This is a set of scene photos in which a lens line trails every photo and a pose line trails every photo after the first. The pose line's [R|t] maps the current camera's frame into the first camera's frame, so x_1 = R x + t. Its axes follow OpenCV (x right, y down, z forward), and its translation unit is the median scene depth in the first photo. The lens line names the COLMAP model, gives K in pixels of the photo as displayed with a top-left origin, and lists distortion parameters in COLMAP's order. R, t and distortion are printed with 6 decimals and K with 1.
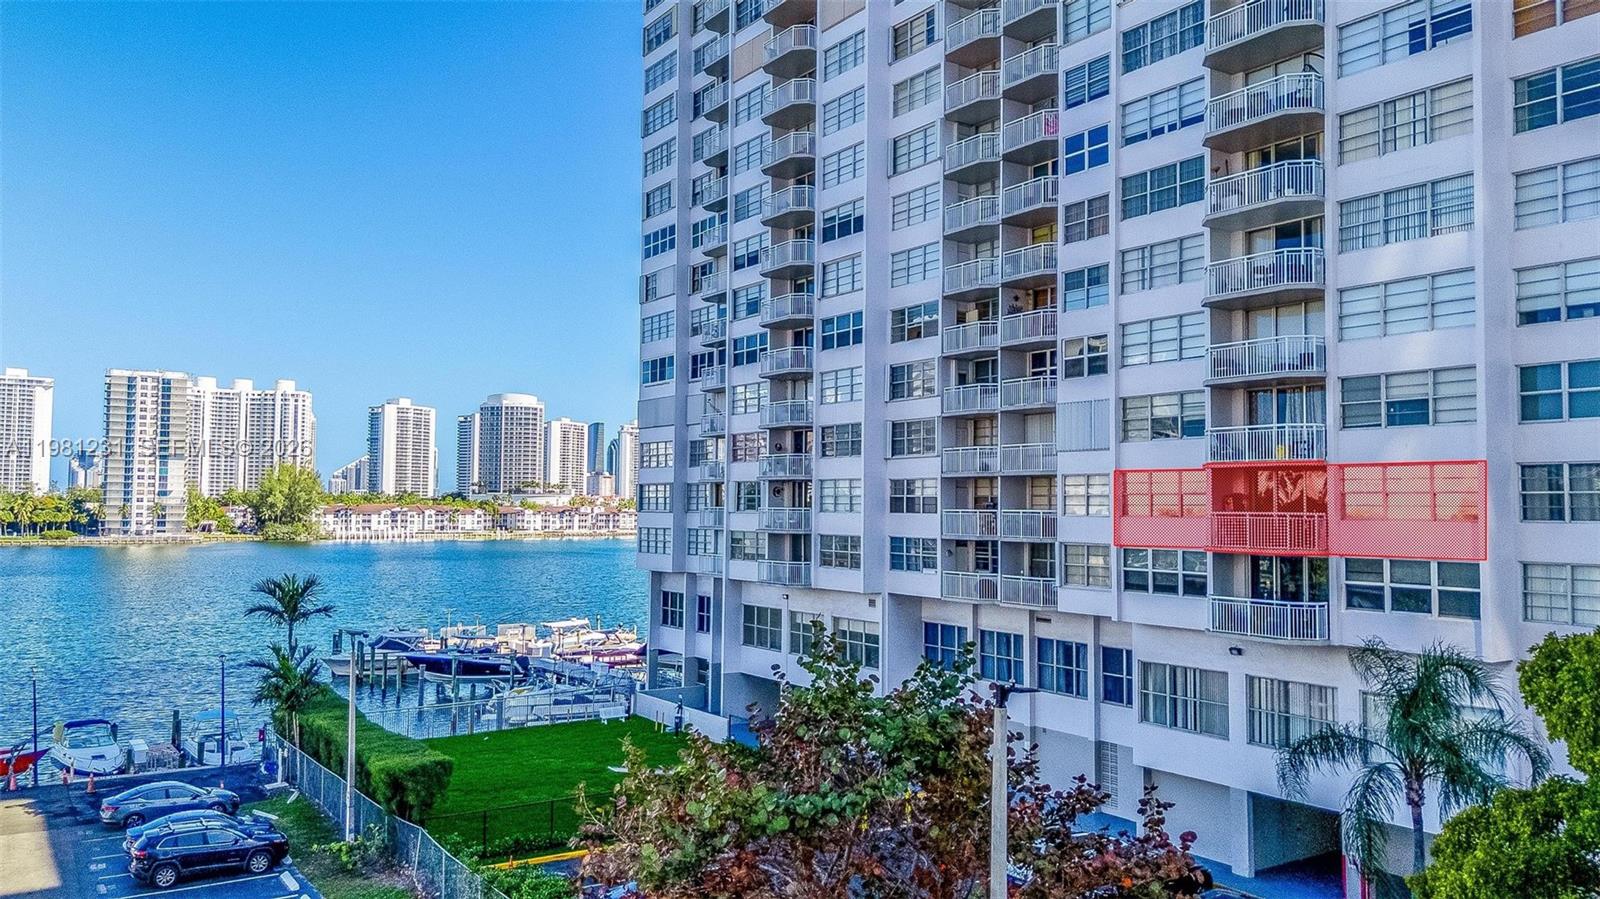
lens RADIAL K [[1174.9, 0, 802.0], [0, 1174.9, 458.0], [0, 0, 1]] dist [0.074677, -0.073396]
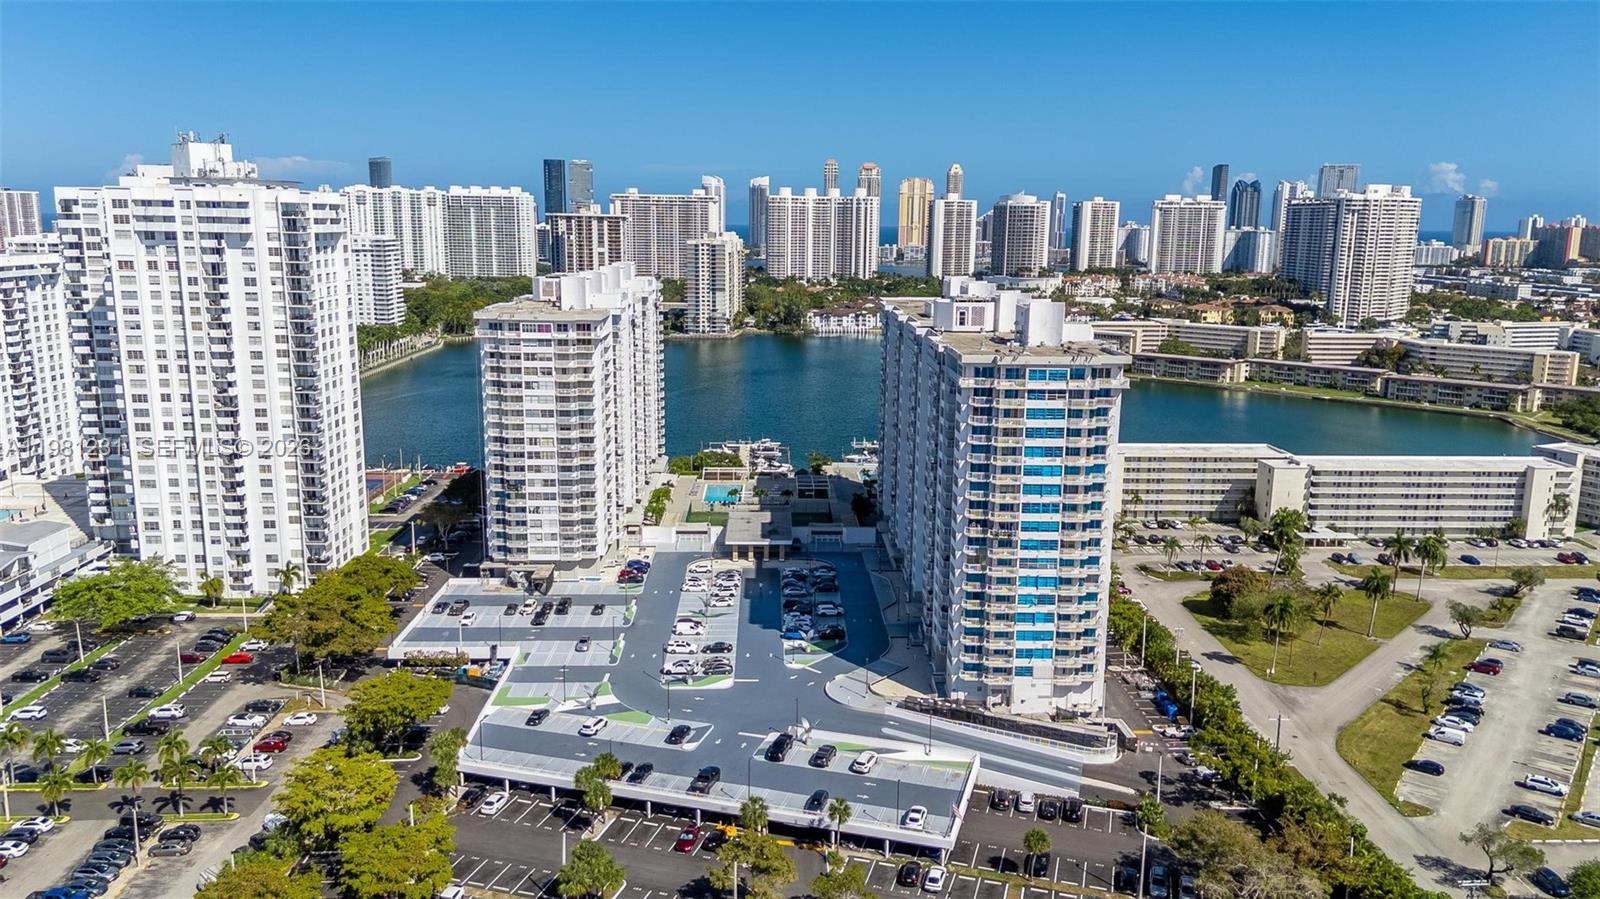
lens RADIAL K [[1174.9, 0, 803.5], [0, 1174.9, 452.3], [0, 0, 1]] dist [0.074677, -0.073396]
pose [[0.840257, 0.106364, -0.531652, 4.221334], [0.019487, 0.974011, 0.225662, -1.240983], [0.541837, -0.199975, 0.816347, -3.214212]]
